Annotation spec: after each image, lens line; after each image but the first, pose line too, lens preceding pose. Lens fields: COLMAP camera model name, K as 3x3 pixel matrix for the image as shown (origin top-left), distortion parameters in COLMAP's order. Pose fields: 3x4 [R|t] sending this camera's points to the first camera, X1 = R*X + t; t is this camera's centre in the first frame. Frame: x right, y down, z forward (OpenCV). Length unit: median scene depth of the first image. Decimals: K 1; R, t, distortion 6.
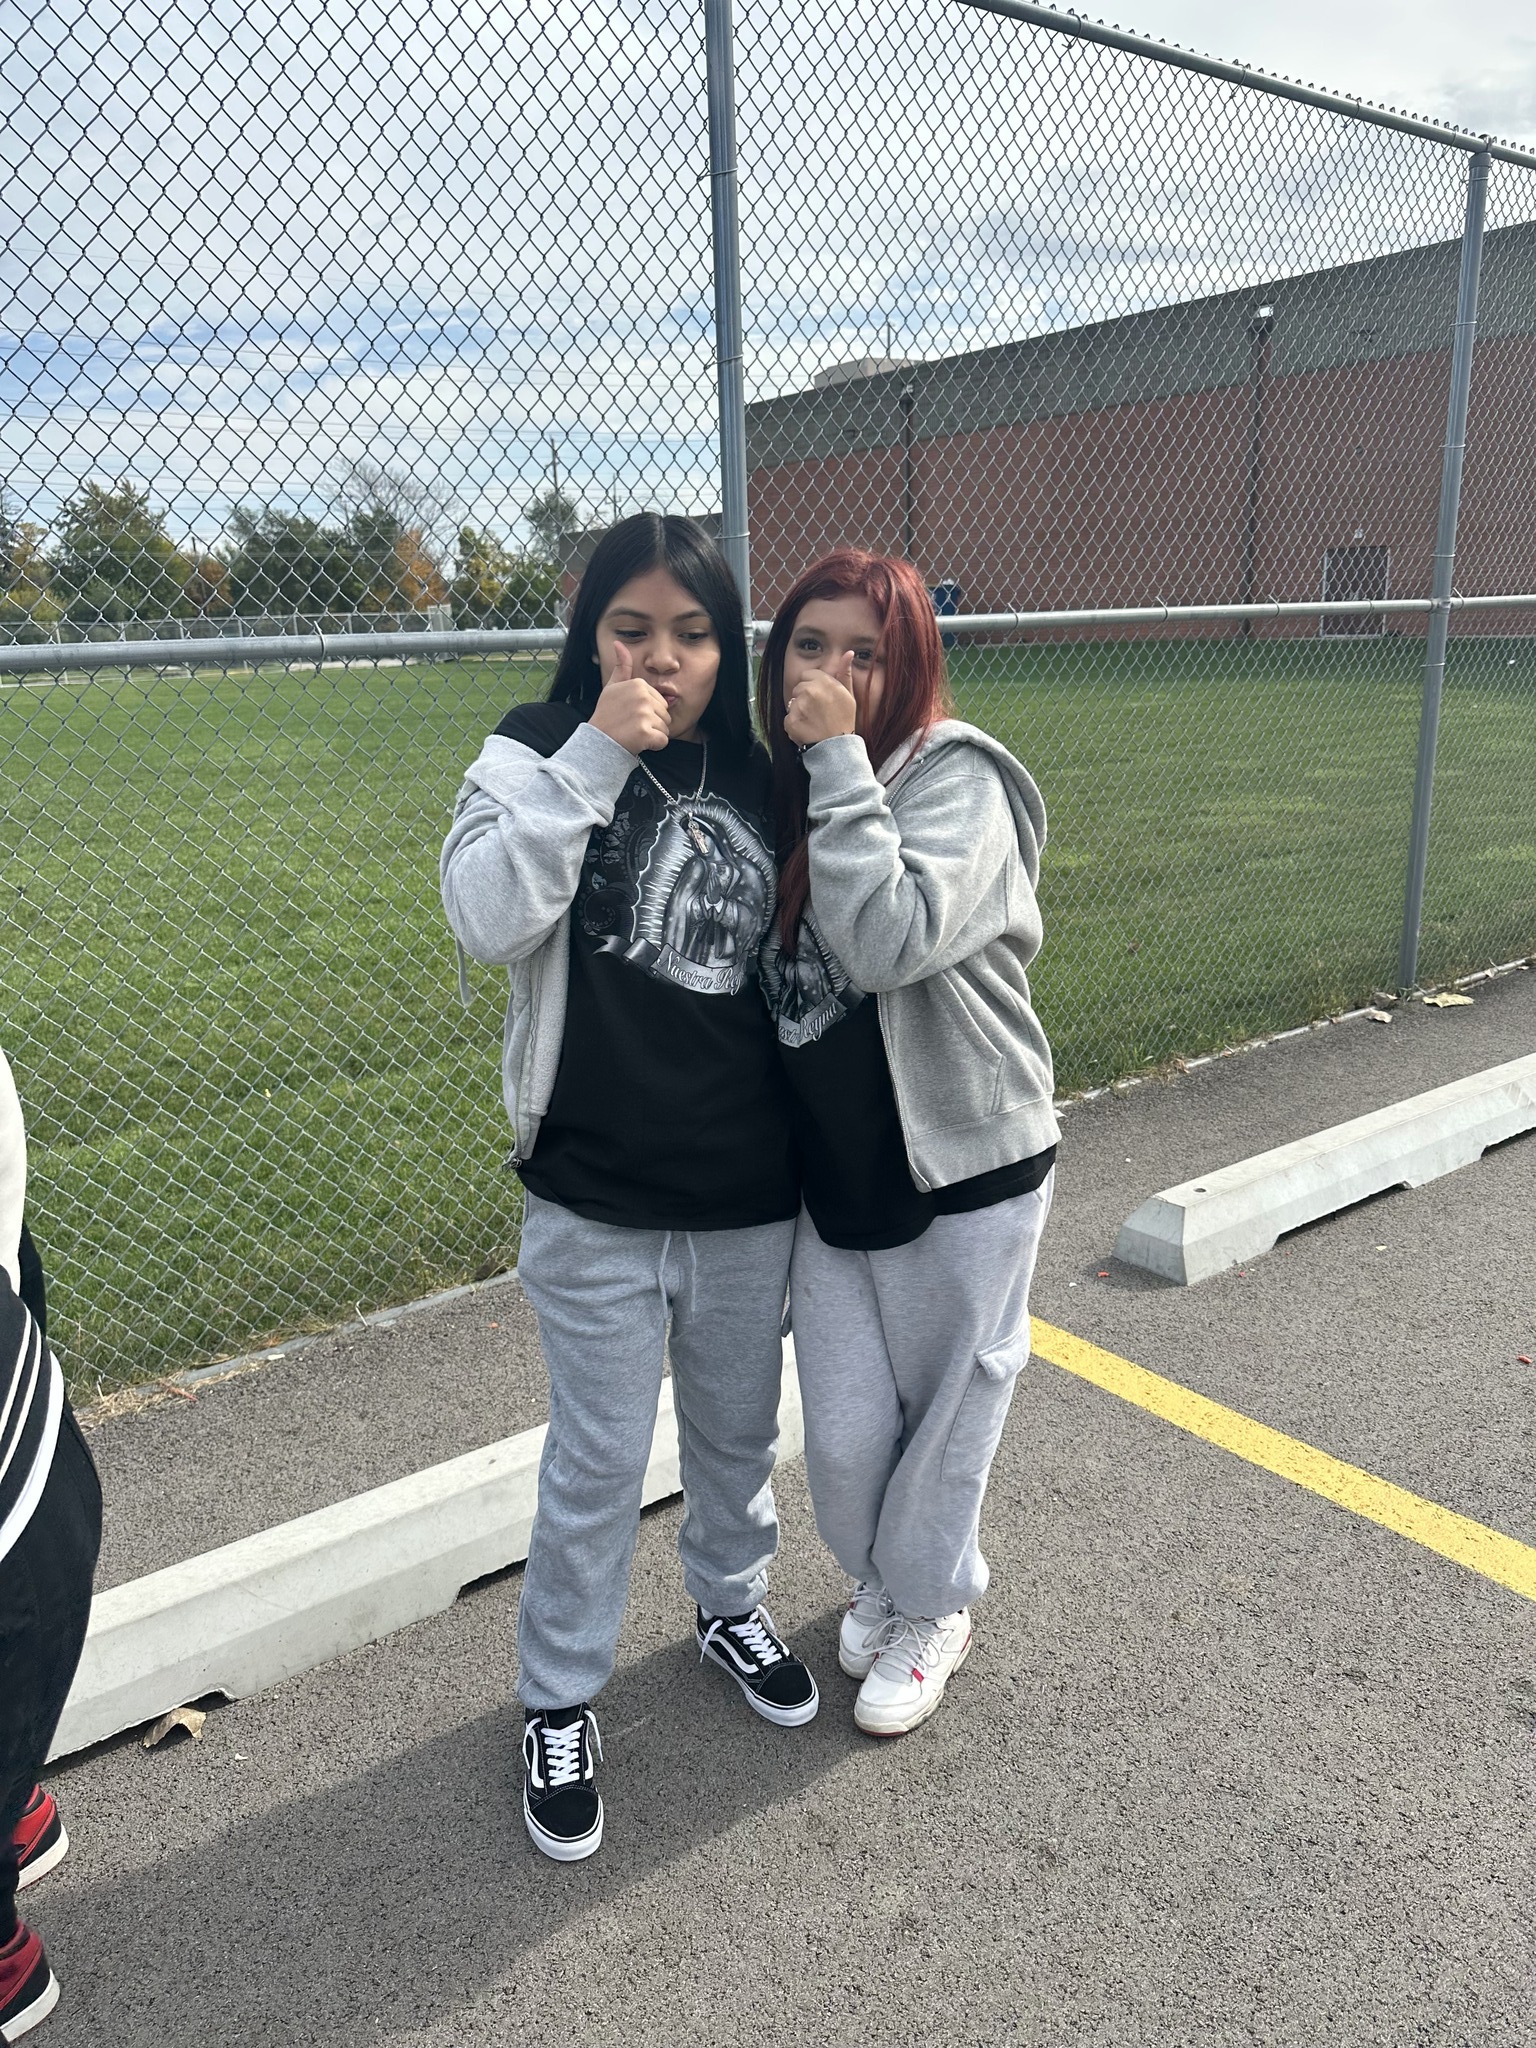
lens RADIAL K [[1361.2, 0, 768.0], [0, 1361.2, 1024.0], [0, 0, 1]] dist [0.034705, -0.048820]
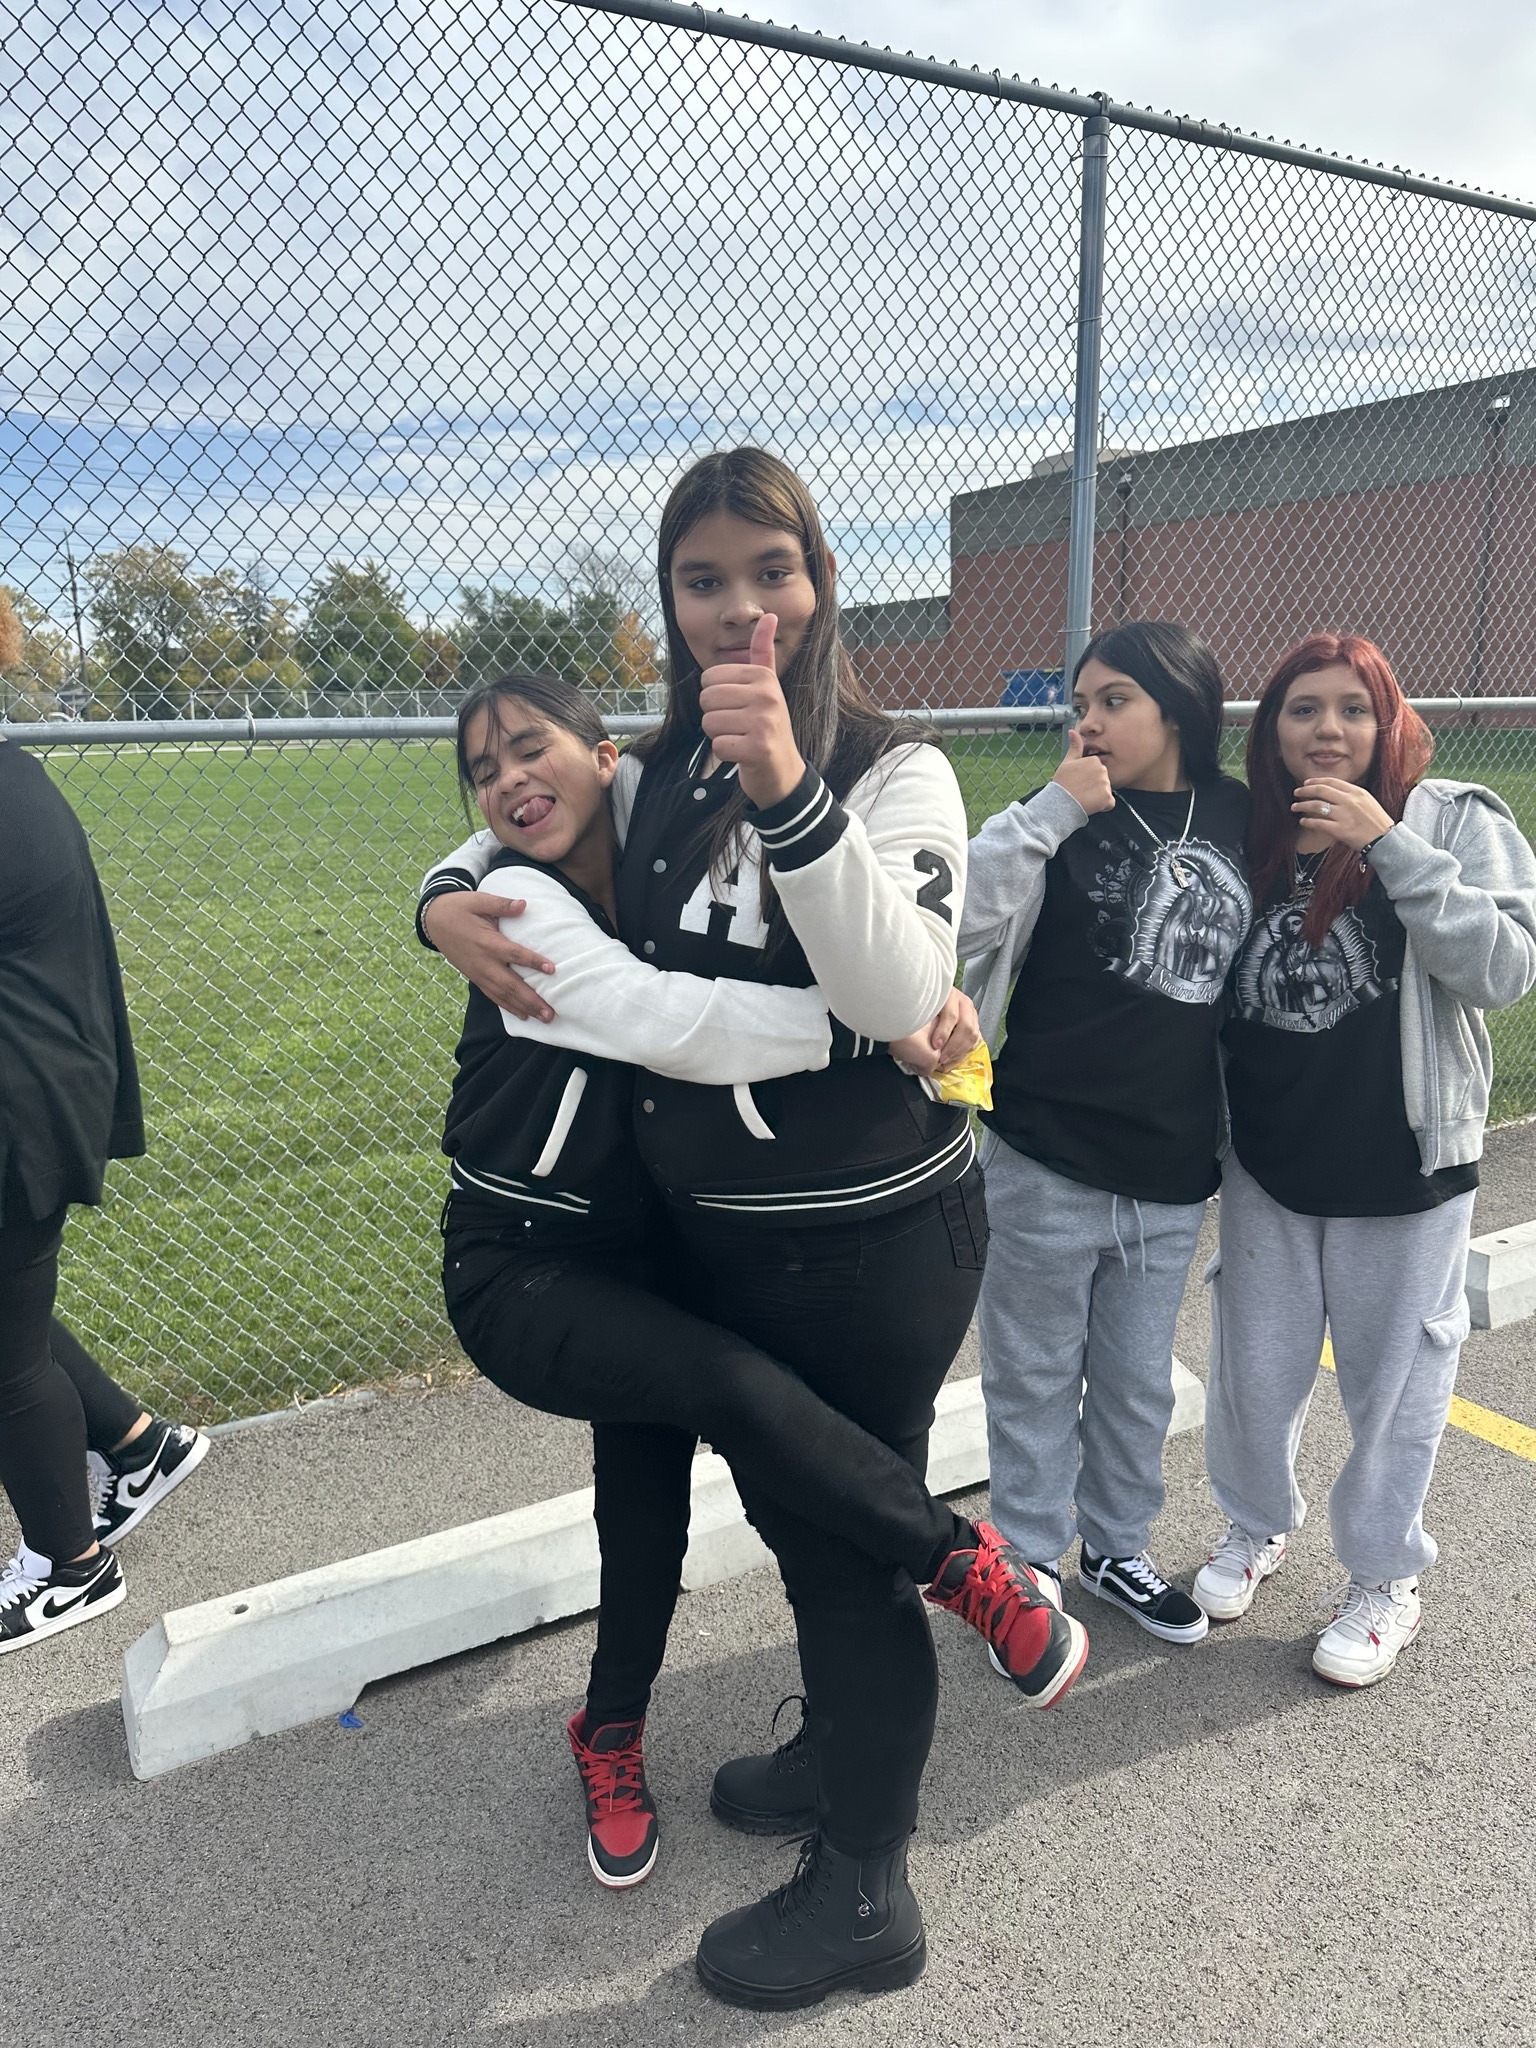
lens RADIAL K [[1400.9, 0, 768.0], [0, 1400.9, 1024.0], [0, 0, 1]] dist [-0.000664, -0.004527]
pose [[0.992599, 0.044852, -0.112852, -0.124468], [-0.051422, 0.997106, -0.055990, 0.040951], [0.110014, 0.061379, 0.992033, -0.138167]]
